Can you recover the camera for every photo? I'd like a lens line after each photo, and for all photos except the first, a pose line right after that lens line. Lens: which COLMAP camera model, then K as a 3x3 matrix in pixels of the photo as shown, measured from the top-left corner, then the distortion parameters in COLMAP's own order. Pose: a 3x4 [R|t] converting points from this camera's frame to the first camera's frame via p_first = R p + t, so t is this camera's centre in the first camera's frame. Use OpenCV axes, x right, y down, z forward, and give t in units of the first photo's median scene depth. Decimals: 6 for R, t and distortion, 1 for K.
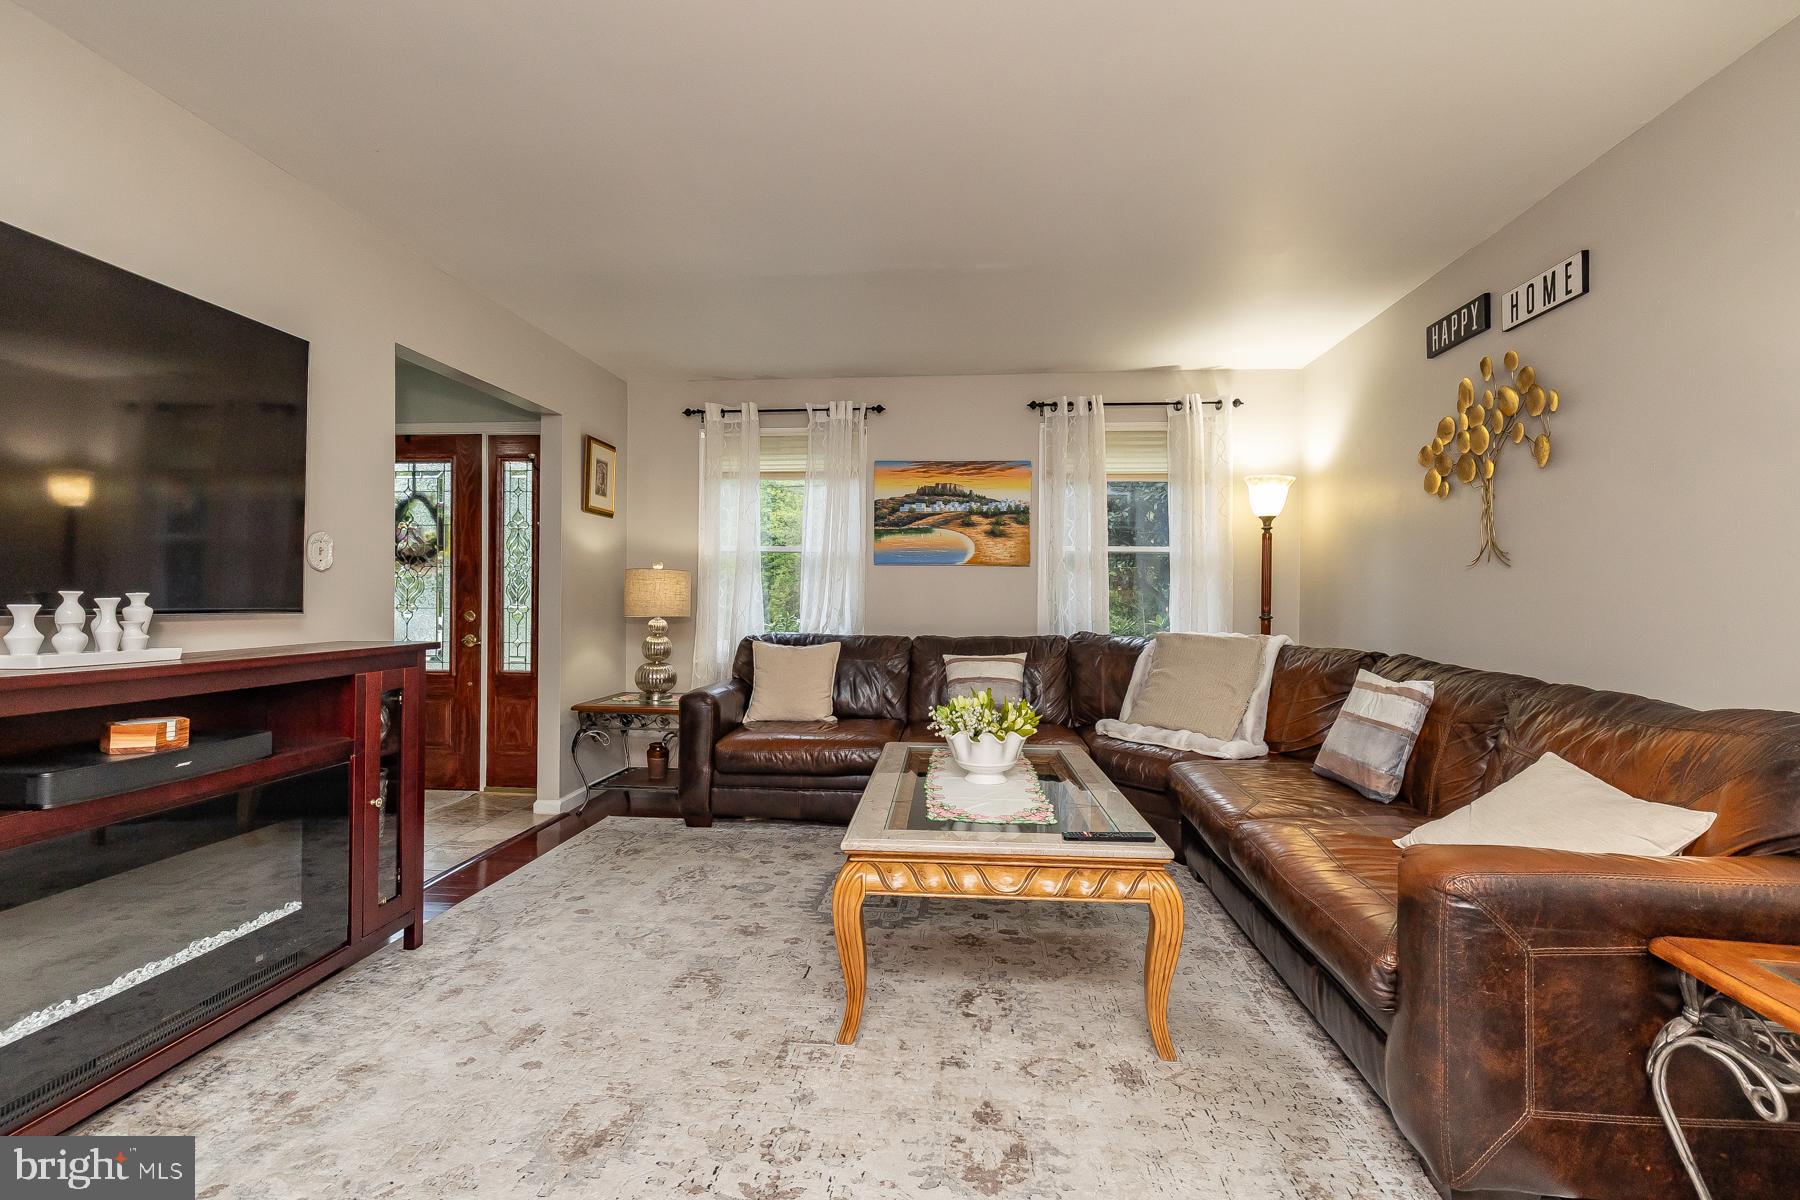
lens RADIAL K [[825.9, 0, 905.2], [0, 825.9, 594.1], [0, 0, 1]] dist [0.002246, 0.000216]
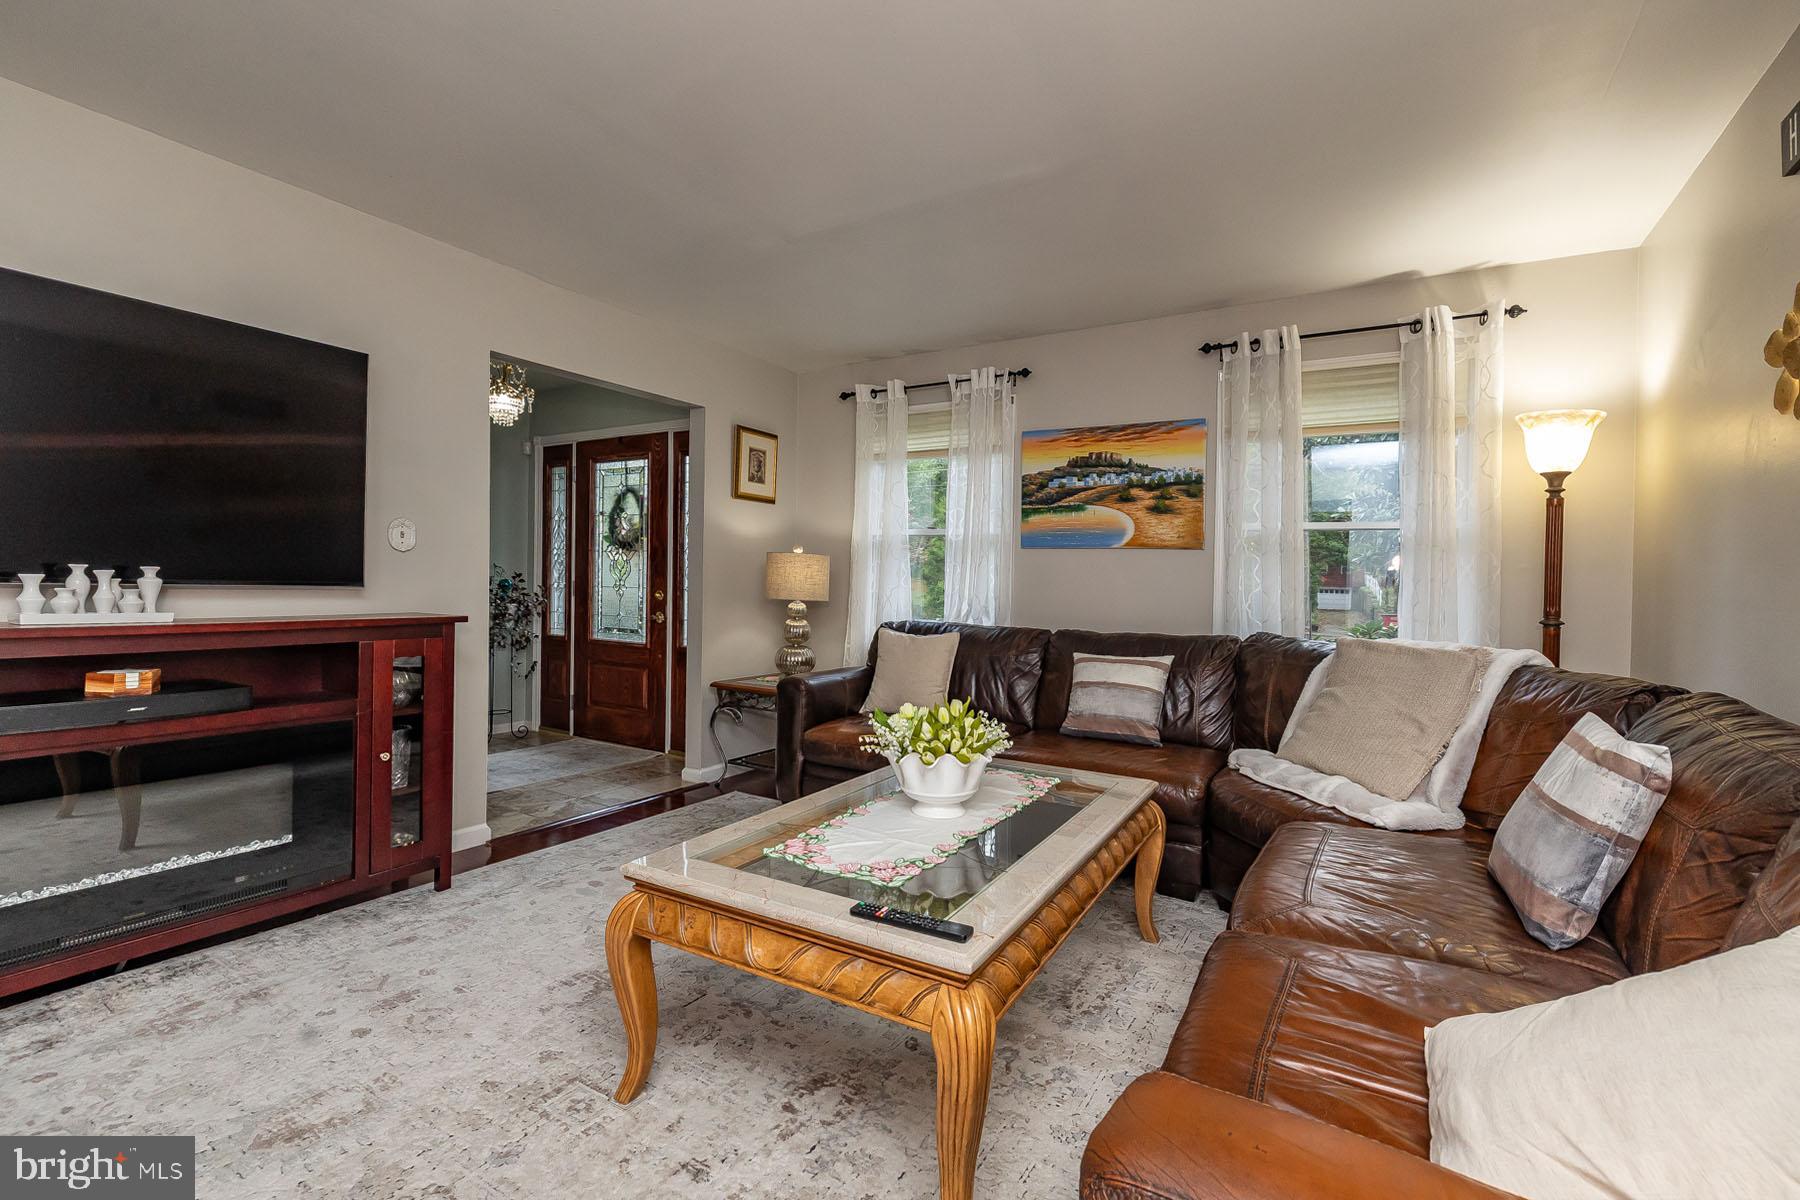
lens RADIAL K [[808.4, 0, 864.3], [0, 808.4, 581.1], [0, 0, 1]] dist [-0.000175, -0.000039]
pose [[0.895864, 0.013746, -0.444115, 0.211188], [-0.014246, 0.999896, 0.002211, 0.000759], [0.444099, 0.004346, 0.895967, 0.148625]]
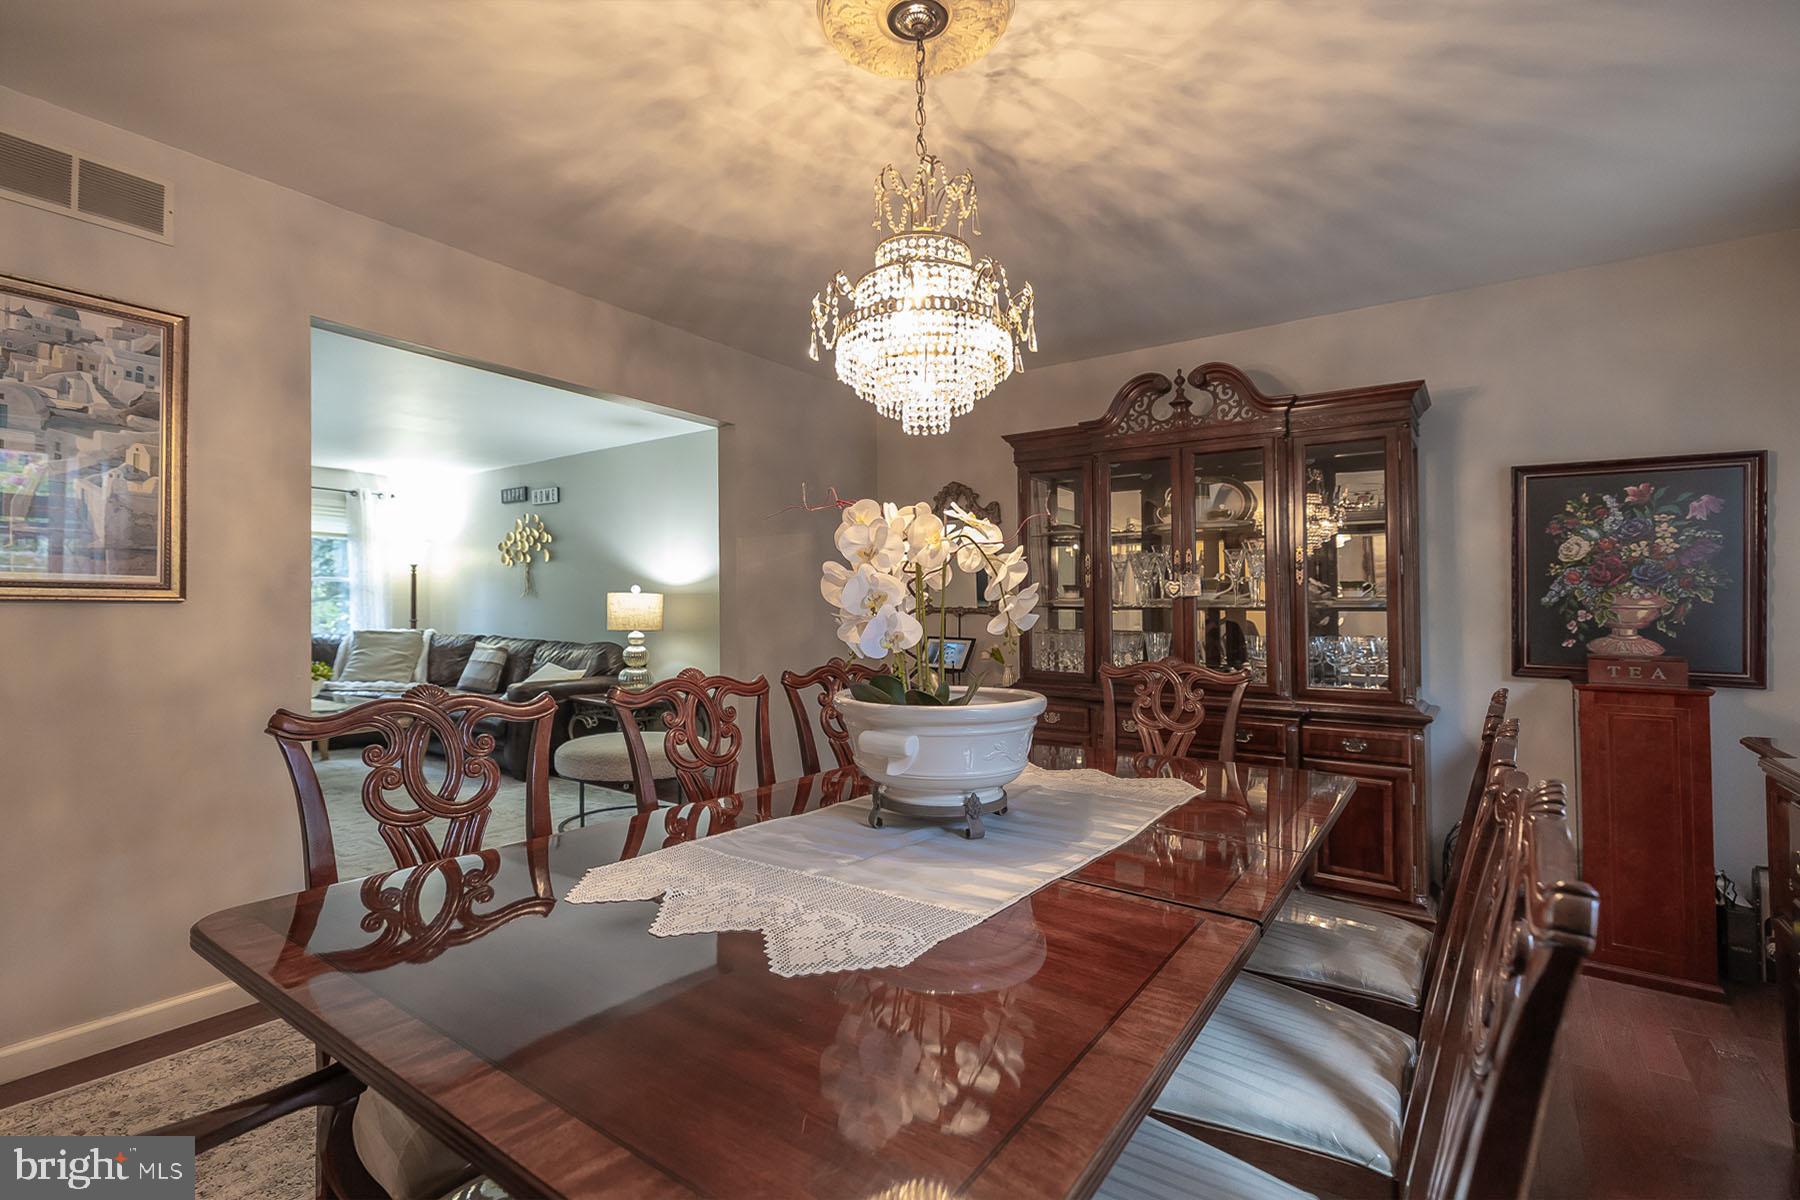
lens RADIAL K [[825.9, 0, 905.2], [0, 825.9, 594.1], [0, 0, 1]] dist [0.002246, 0.000216]
pose [[0.487145, 0.009351, 0.873271, -0.555758], [0.005267, 0.999893, -0.013645, -0.001056], [-0.873305, 0.011247, 0.487044, -0.734787]]
